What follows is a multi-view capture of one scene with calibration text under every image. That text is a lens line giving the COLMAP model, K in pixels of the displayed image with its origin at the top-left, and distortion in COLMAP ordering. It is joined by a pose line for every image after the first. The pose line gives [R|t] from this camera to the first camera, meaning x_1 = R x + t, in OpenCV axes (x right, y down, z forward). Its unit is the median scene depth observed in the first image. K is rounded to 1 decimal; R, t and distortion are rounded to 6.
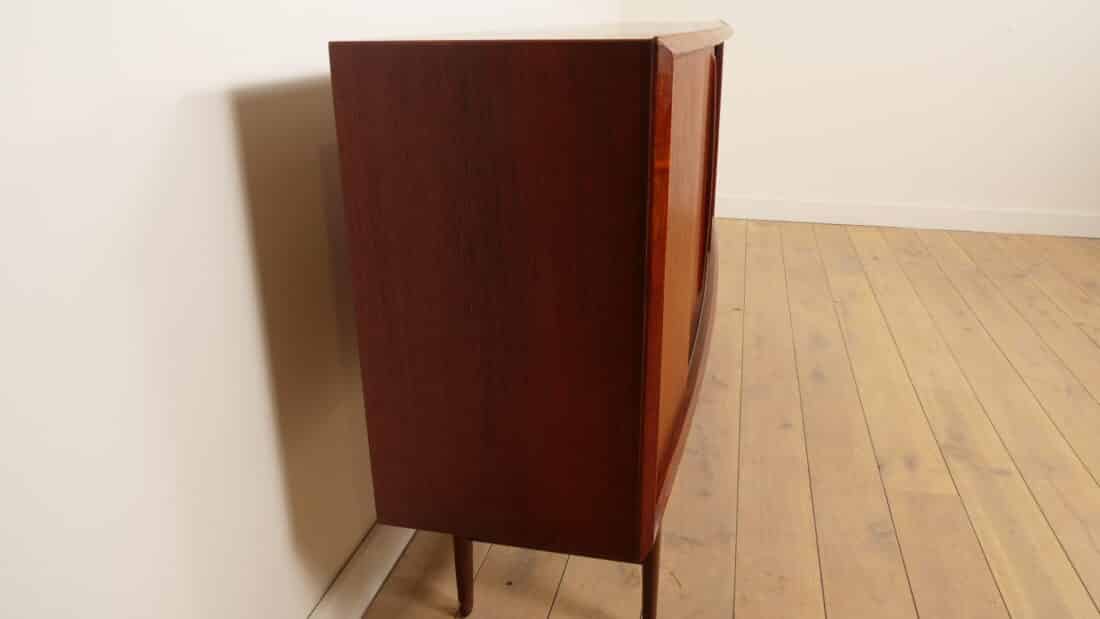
lens RADIAL K [[810.5, 0, 552.9], [0, 810.5, 319.7], [0, 0, 1]] dist [-0.034617, 0.001183]
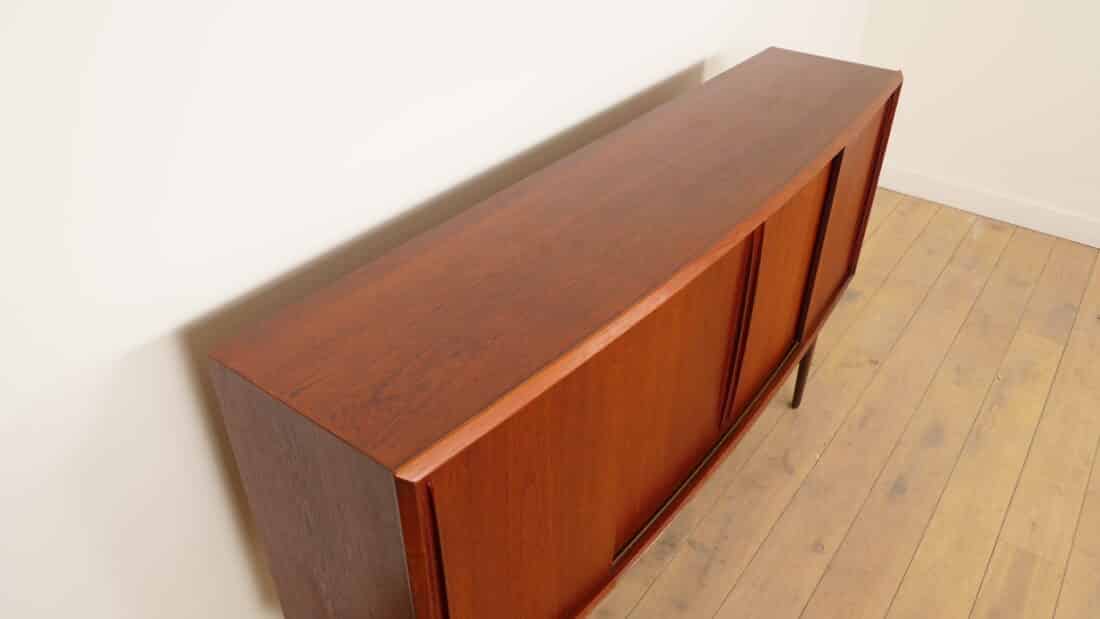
lens RADIAL K [[810.5, 0, 547.7], [0, 810.5, 303.8], [0, 0, 1]] dist [-0.034617, 0.001183]
pose [[0.913028, 0.244476, -0.326513, 0.185975], [-0.166105, 0.953948, 0.249786, -0.264188], [0.372543, -0.173826, 0.911590, 0.034879]]
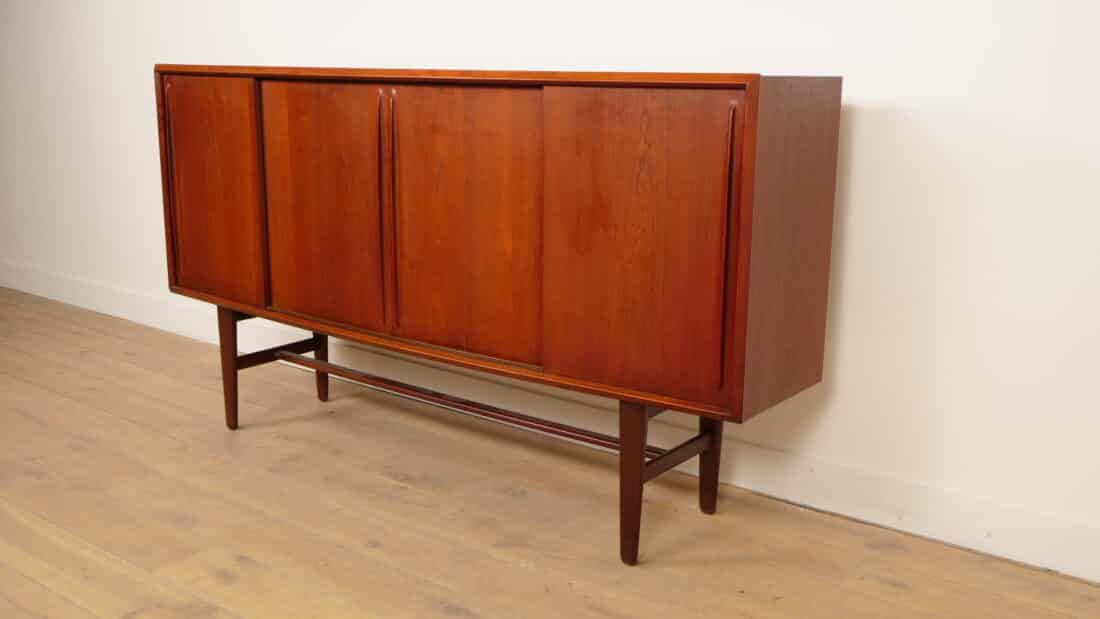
lens RADIAL K [[1069.5, 0, 553.1], [0, 1069.5, 304.7], [0, 0, 1]] dist [-0.002762, 0.000000]
pose [[-0.414029, 0.204565, -0.886980, 0.884527], [-0.334284, 0.872165, 0.357187, -0.415144], [0.846661, 0.444389, -0.292719, 1.069581]]
